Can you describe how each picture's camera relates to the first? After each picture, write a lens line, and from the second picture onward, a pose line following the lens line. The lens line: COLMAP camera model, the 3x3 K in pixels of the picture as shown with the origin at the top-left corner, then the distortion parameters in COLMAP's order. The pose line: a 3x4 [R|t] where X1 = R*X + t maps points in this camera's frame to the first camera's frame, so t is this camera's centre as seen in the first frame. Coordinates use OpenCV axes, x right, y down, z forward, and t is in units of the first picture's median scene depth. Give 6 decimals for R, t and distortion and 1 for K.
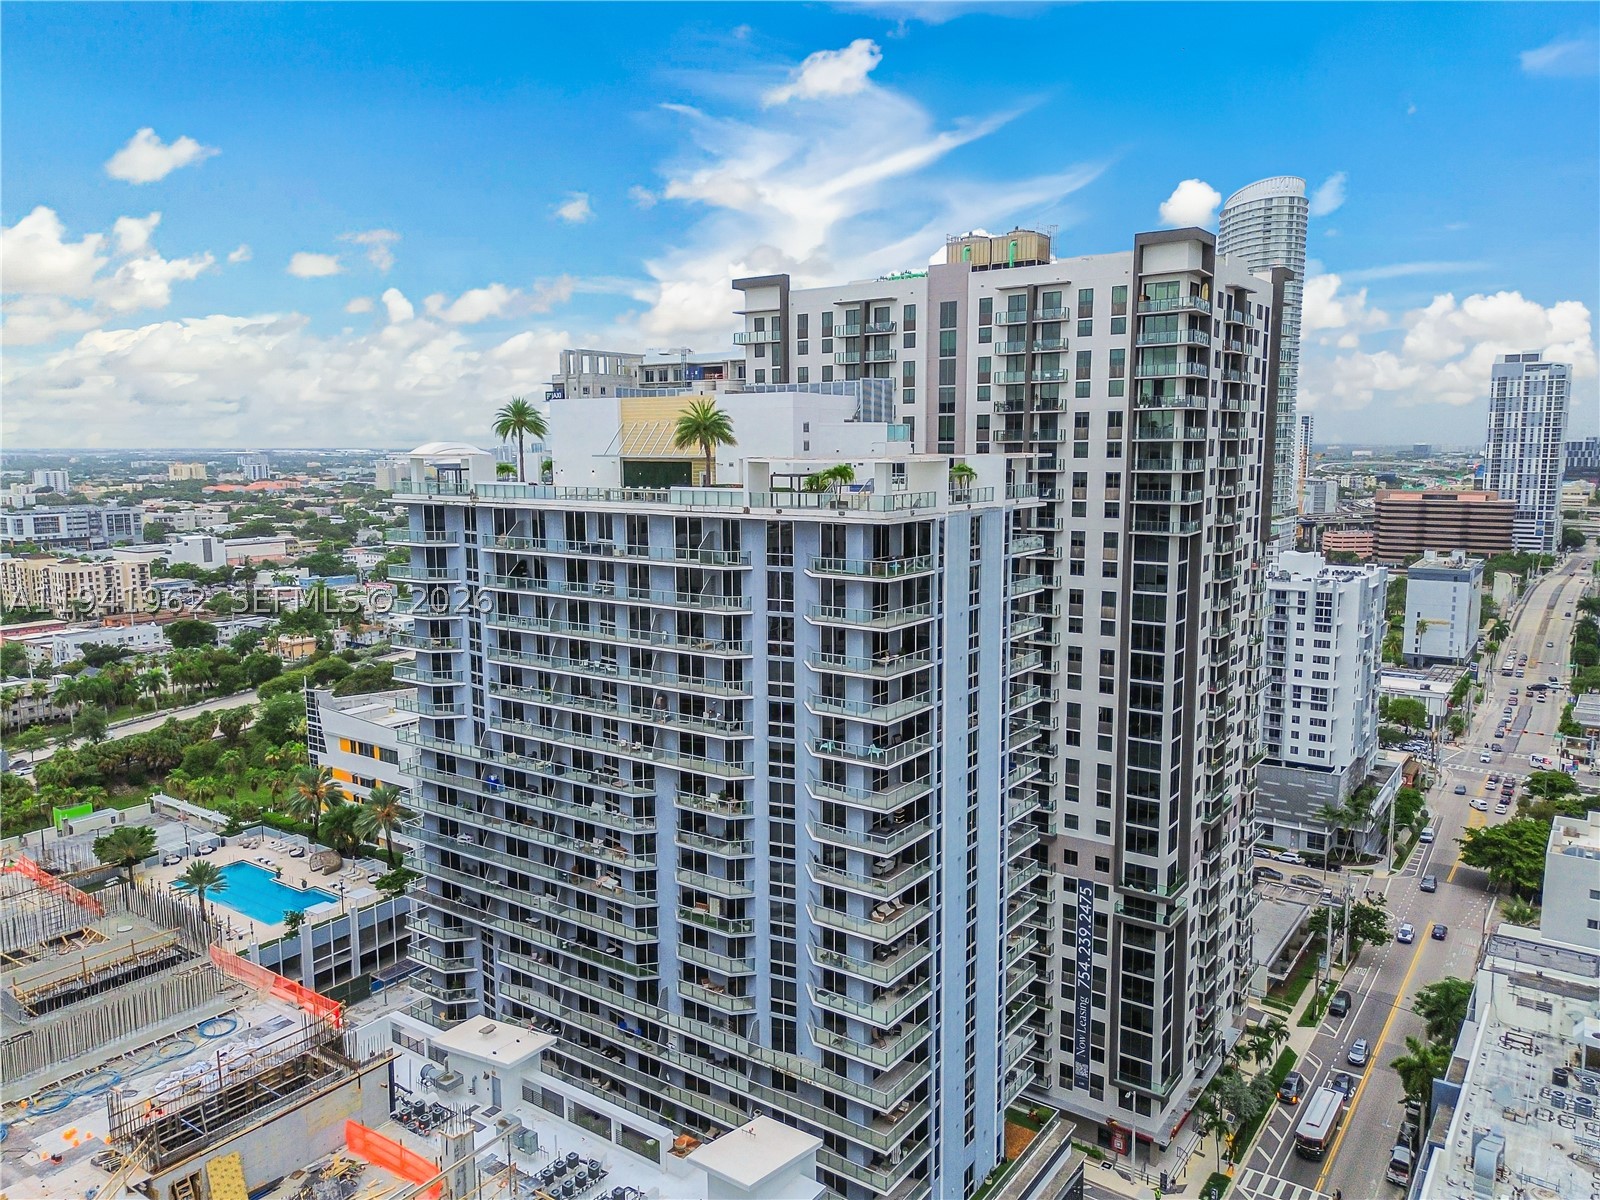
lens RADIAL K [[1150.0, 0, 800.0], [0, 1150.0, 600.0], [0, 0, 1]] dist [0.056507, -0.040856]
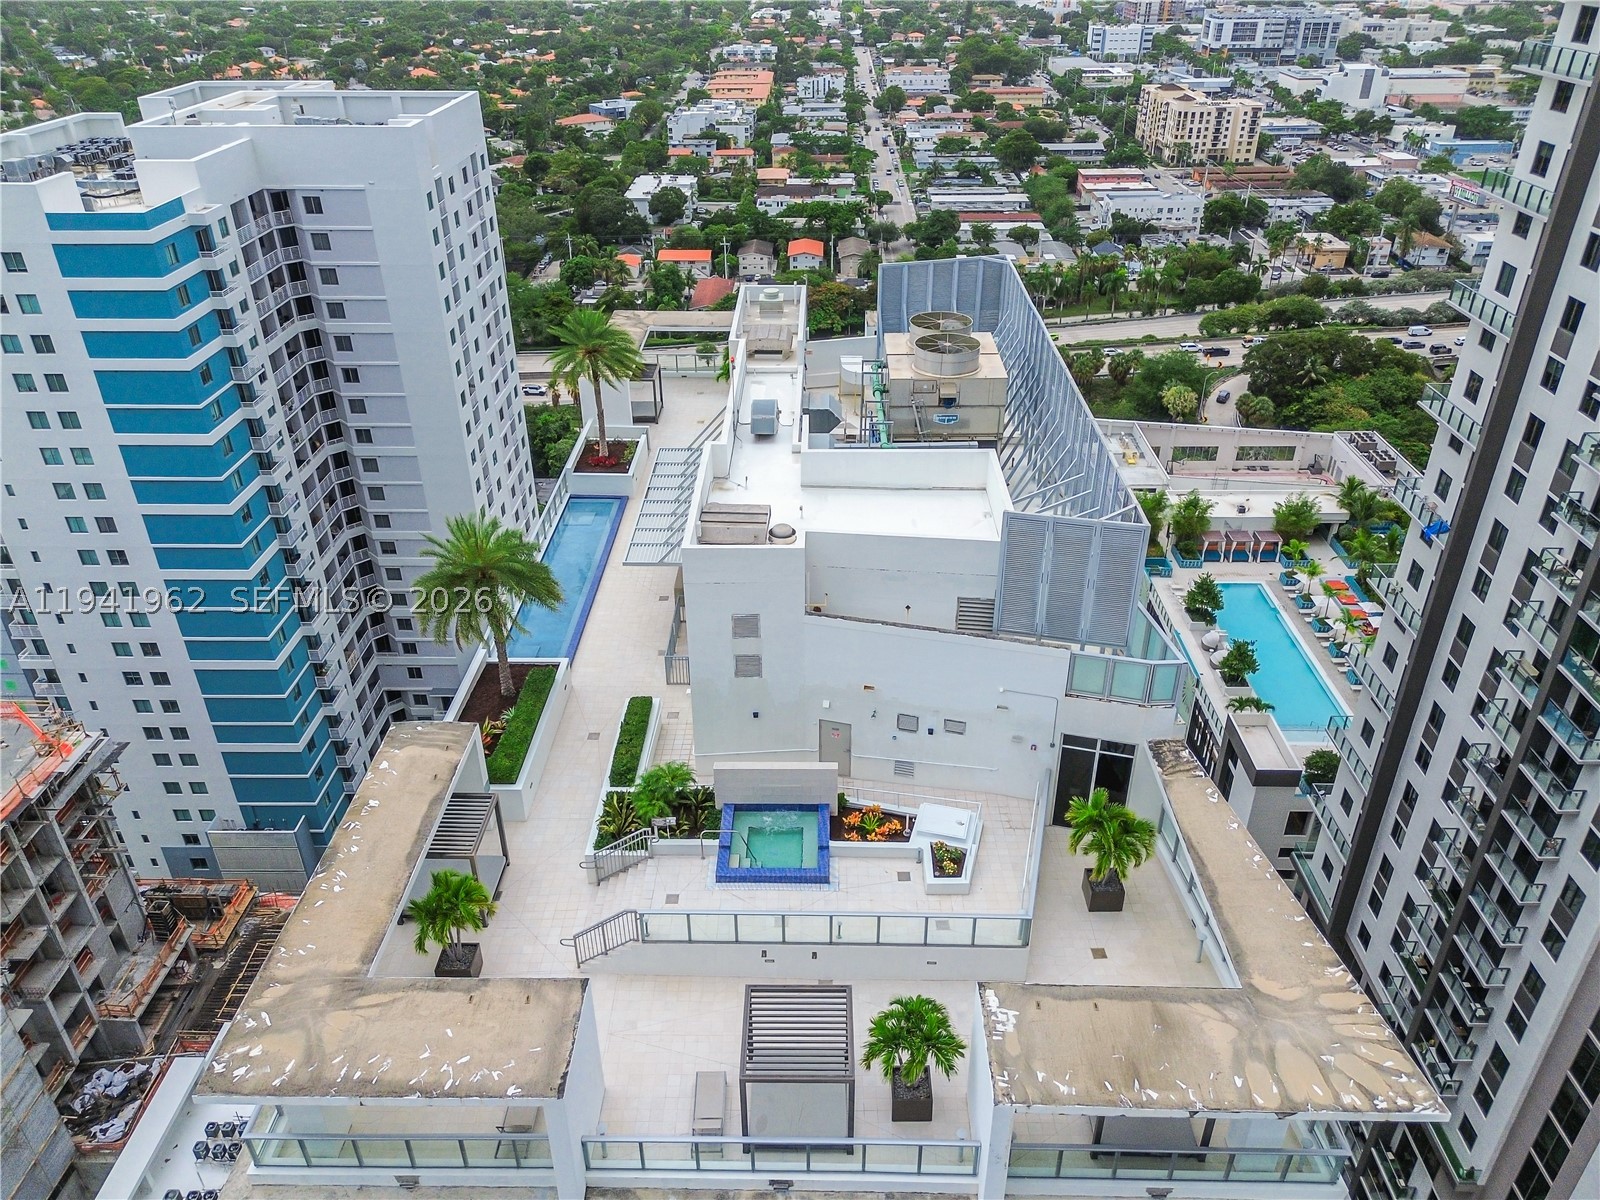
lens RADIAL K [[1150.0, 0, 800.0], [0, 1150.0, 600.0], [0, 0, 1]] dist [0.056507, -0.040856]
pose [[0.558755, 0.425955, -0.711586, 0.051321], [-0.107148, 0.887909, 0.447366, -0.059999], [0.822382, -0.173723, 0.541764, 0.147789]]
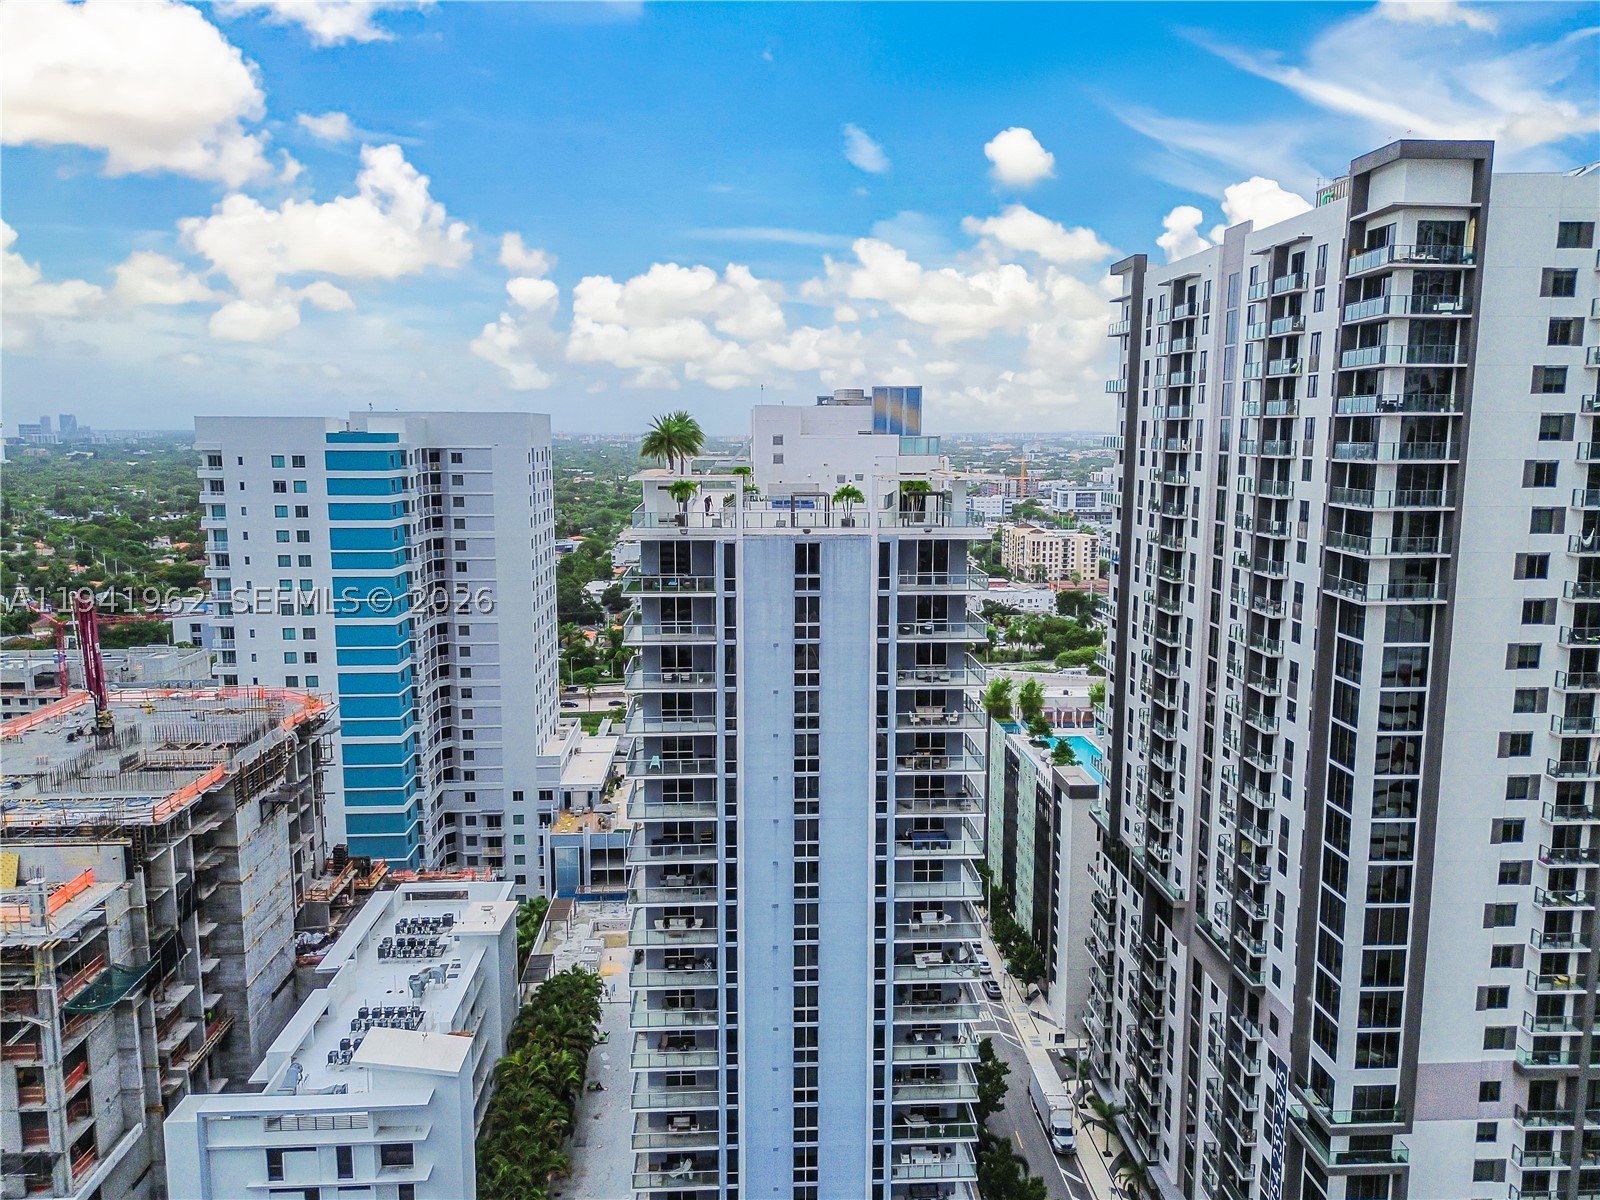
lens RADIAL K [[1160.2, 0, 800.8], [0, 1160.2, 607.2], [0, 0, 1]] dist [0.122518, -0.167049]
pose [[0.620621, 0.125223, -0.774047, 0.148032], [-0.110822, 0.991264, 0.071508, -0.014758], [0.776240, 0.041402, 0.629077, 0.071125]]
